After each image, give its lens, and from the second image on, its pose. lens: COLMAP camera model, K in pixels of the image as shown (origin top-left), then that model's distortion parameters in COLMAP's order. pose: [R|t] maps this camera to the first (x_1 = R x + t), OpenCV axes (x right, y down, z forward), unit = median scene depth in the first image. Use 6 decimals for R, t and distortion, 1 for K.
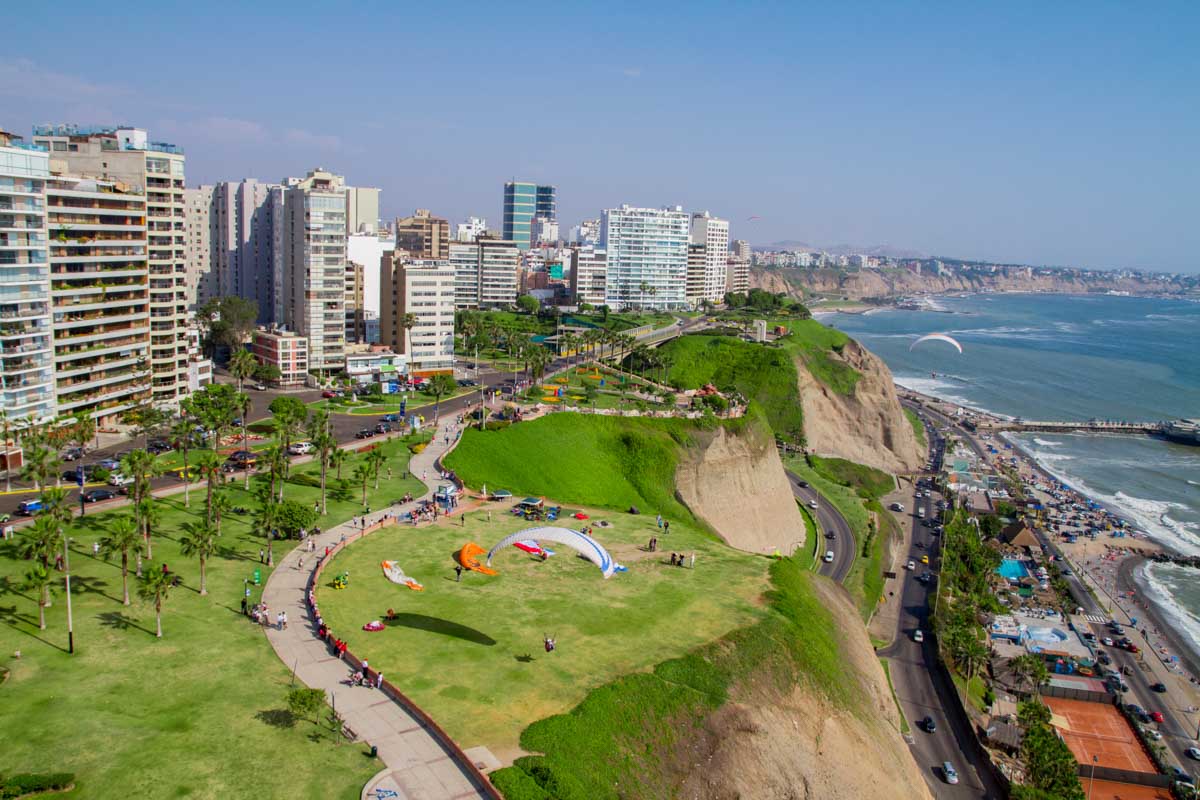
lens RADIAL K [[942.3, 0, 600.0], [0, 942.3, 400.0], [0, 0, 1]] dist [-0.103972, 0.120771]
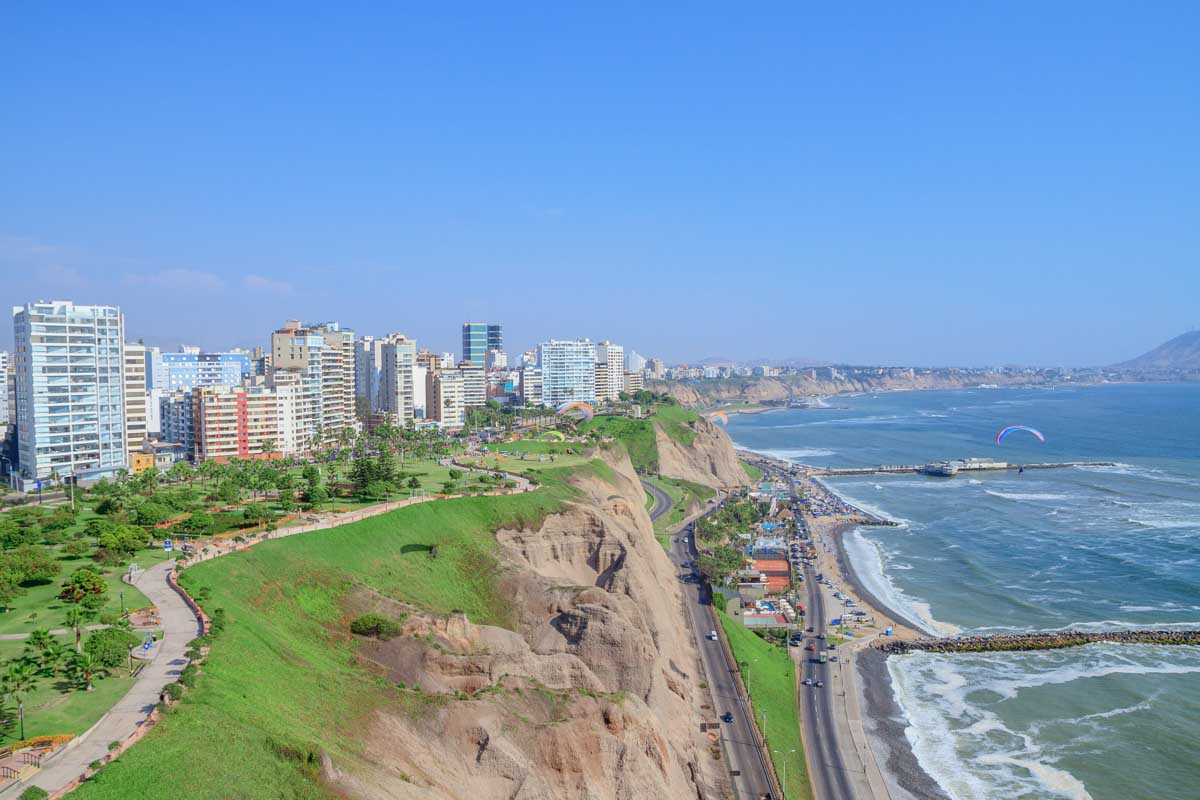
lens RADIAL K [[942.3, 0, 600.0], [0, 942.3, 400.0], [0, 0, 1]] dist [-0.103972, 0.120771]
pose [[0.996790, -0.052682, 0.060289, 0.005964], [0.060168, 0.989690, -0.129975, 0.095457], [-0.052820, 0.133185, 0.989683, -0.519699]]
